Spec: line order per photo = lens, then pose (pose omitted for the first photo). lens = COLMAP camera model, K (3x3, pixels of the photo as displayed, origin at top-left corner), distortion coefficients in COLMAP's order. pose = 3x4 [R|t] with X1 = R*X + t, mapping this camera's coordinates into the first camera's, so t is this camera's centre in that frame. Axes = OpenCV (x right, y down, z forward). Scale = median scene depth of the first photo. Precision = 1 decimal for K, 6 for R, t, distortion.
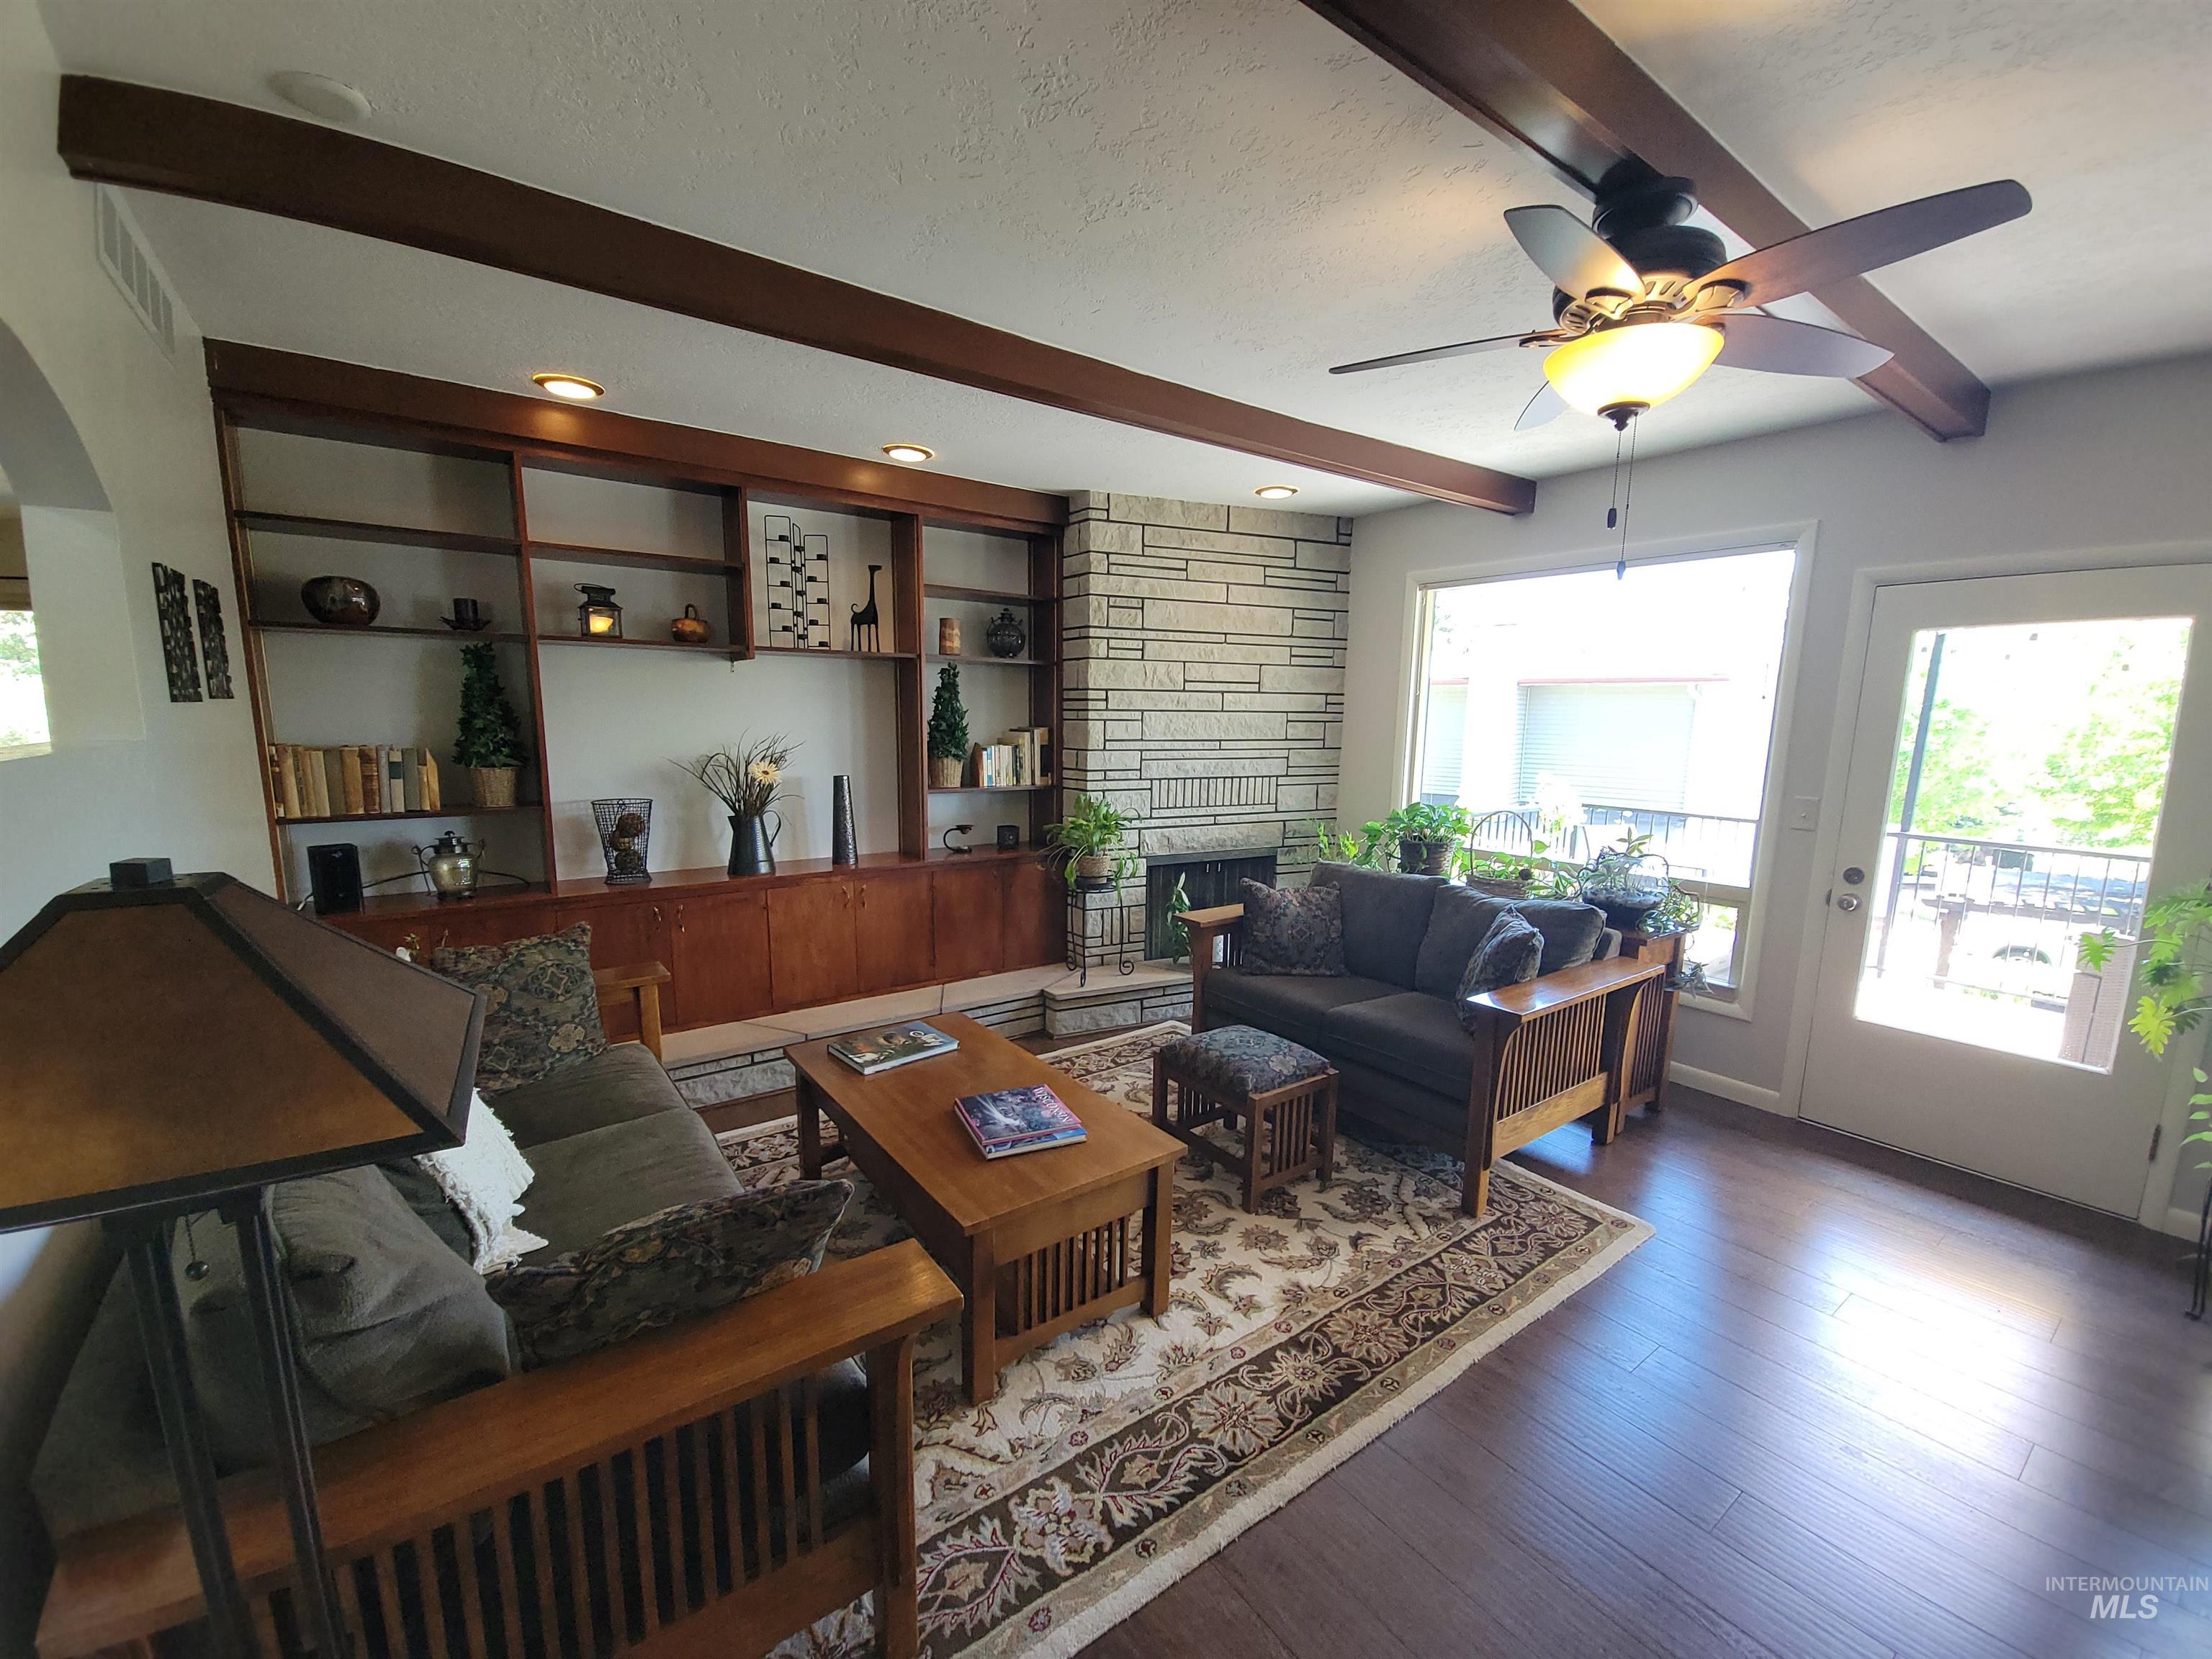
lens RADIAL K [[899.2, 0, 1101.4], [0, 899.2, 858.7], [0, 0, 1]] dist [0.000346, -0.002623]
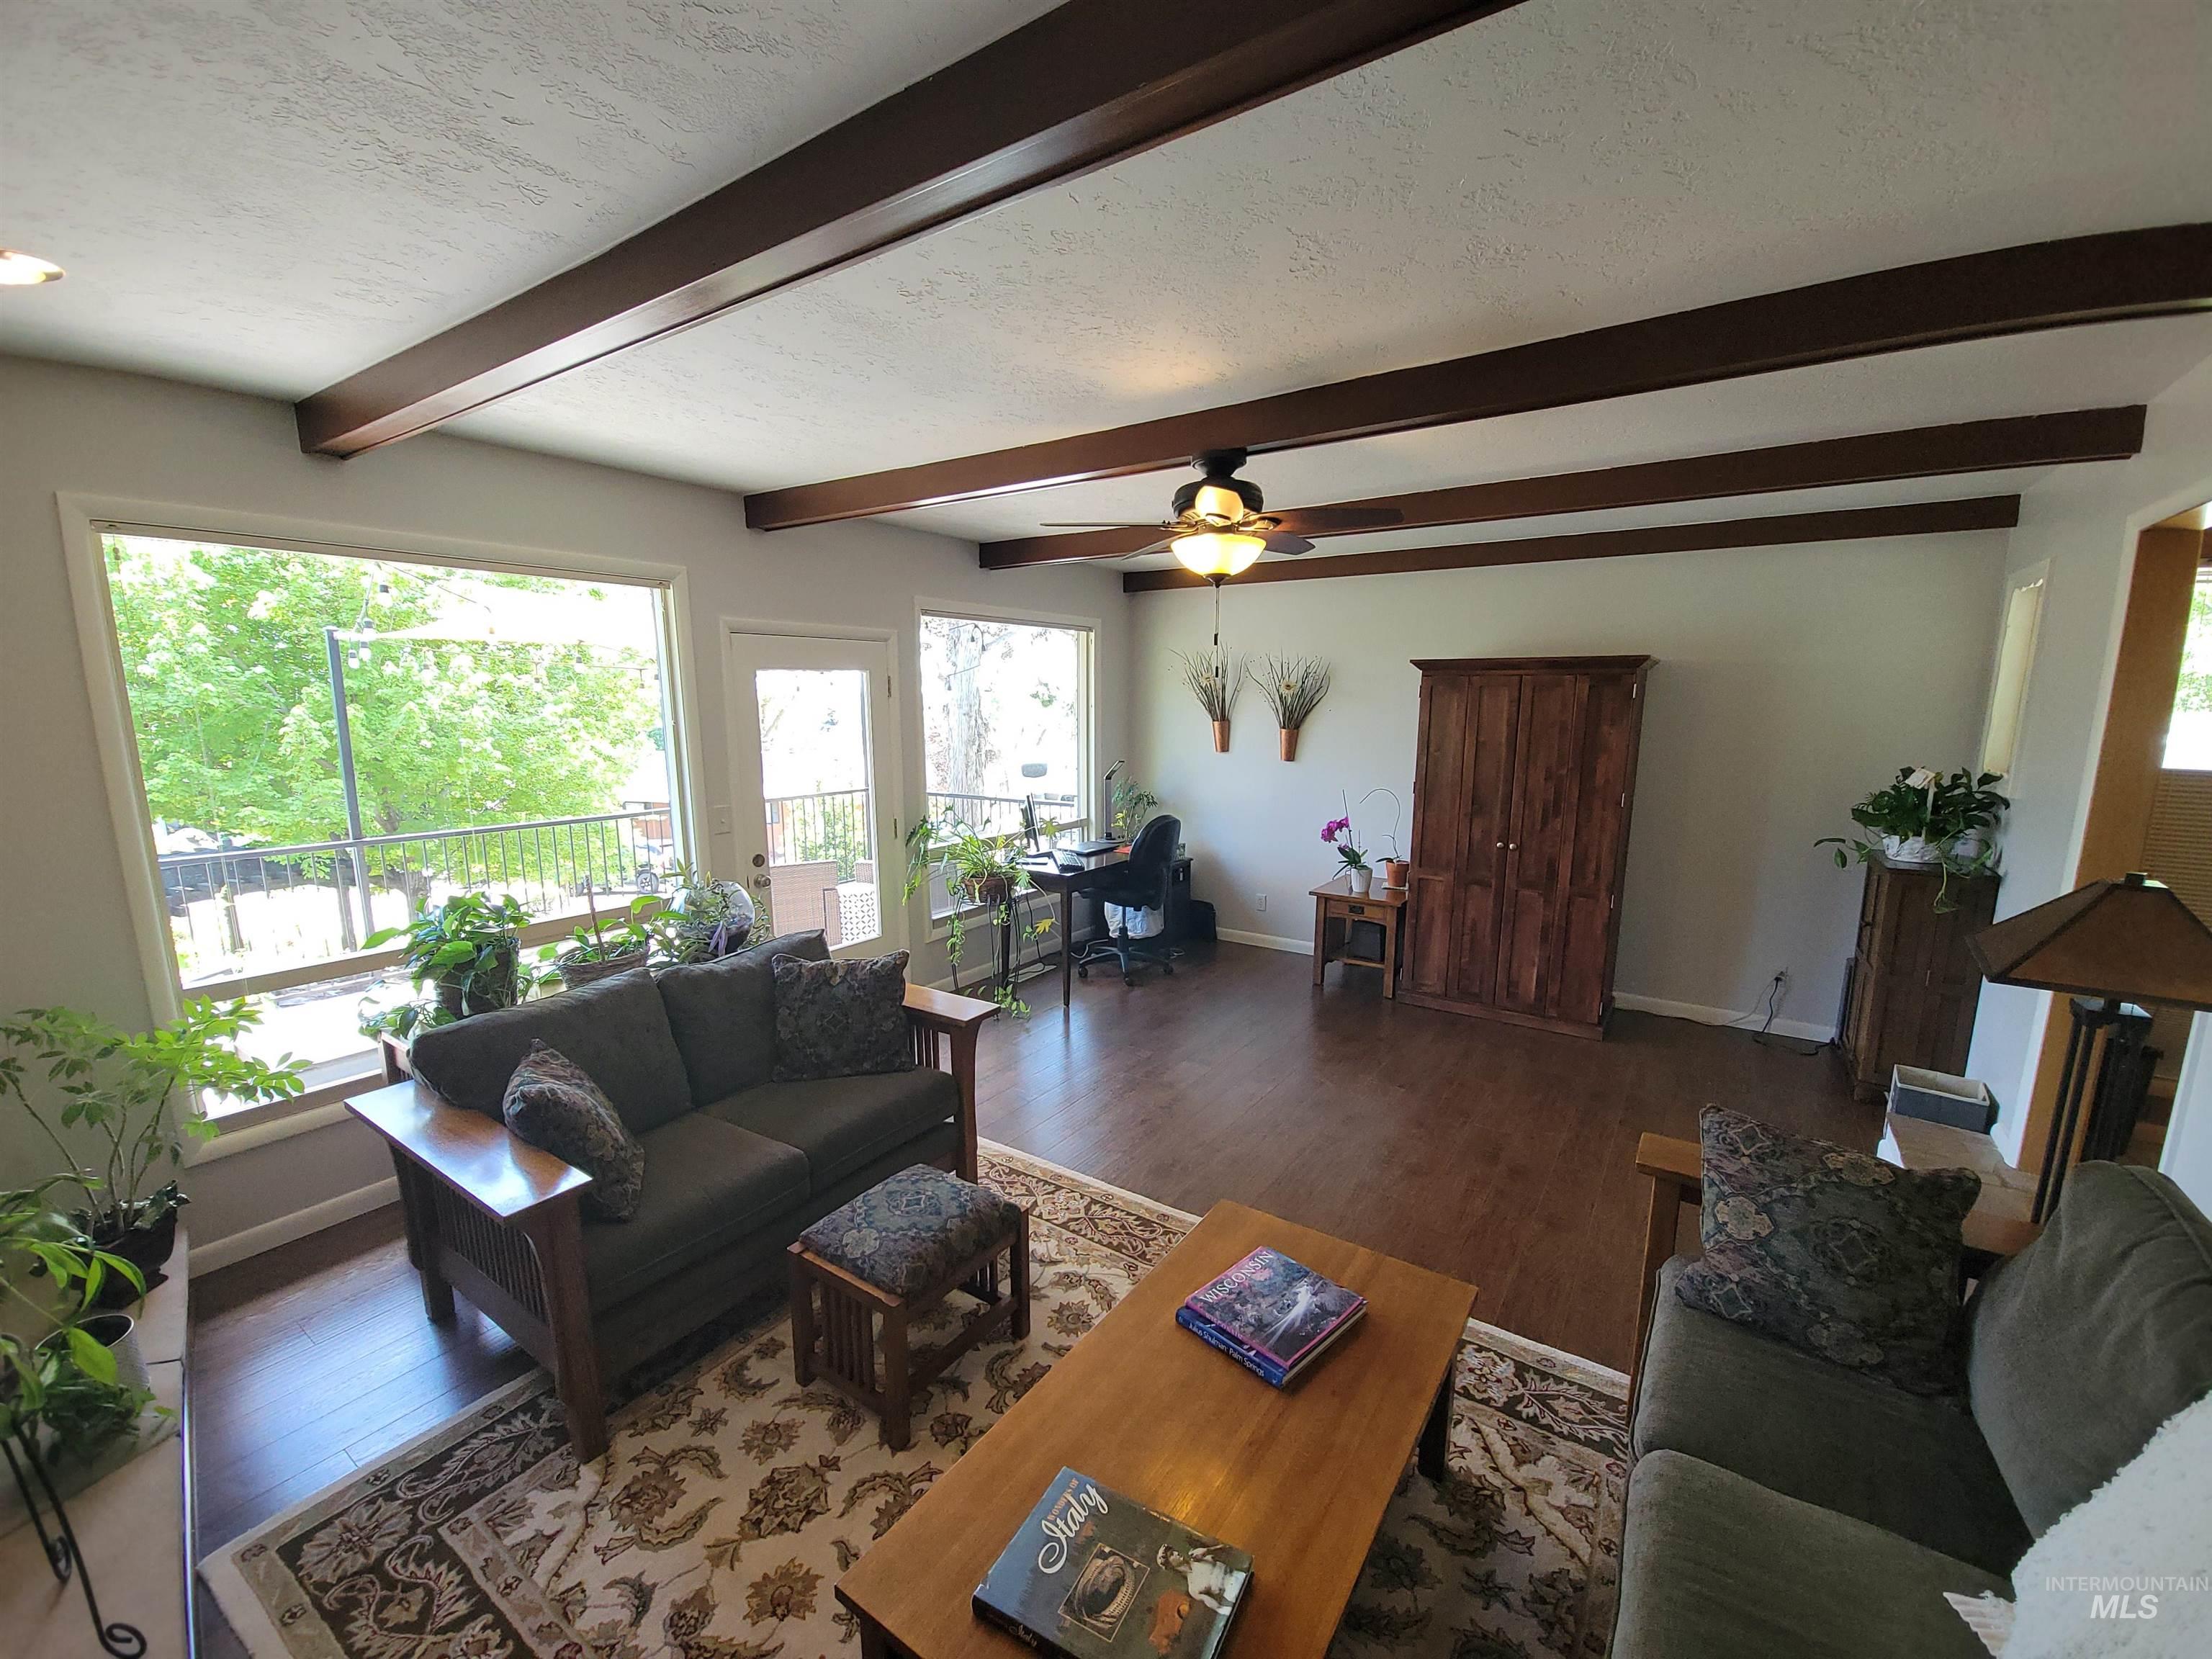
lens RADIAL K [[897.3, 0, 1108.8], [0, 897.3, 859.4], [0, 0, 1]] dist [0.015317, -0.015920]
pose [[-0.338118, -0.183012, 0.923138, -0.392140], [0.148166, 0.958324, 0.244257, -0.171265], [-0.929367, 0.219365, -0.296910, 0.711852]]
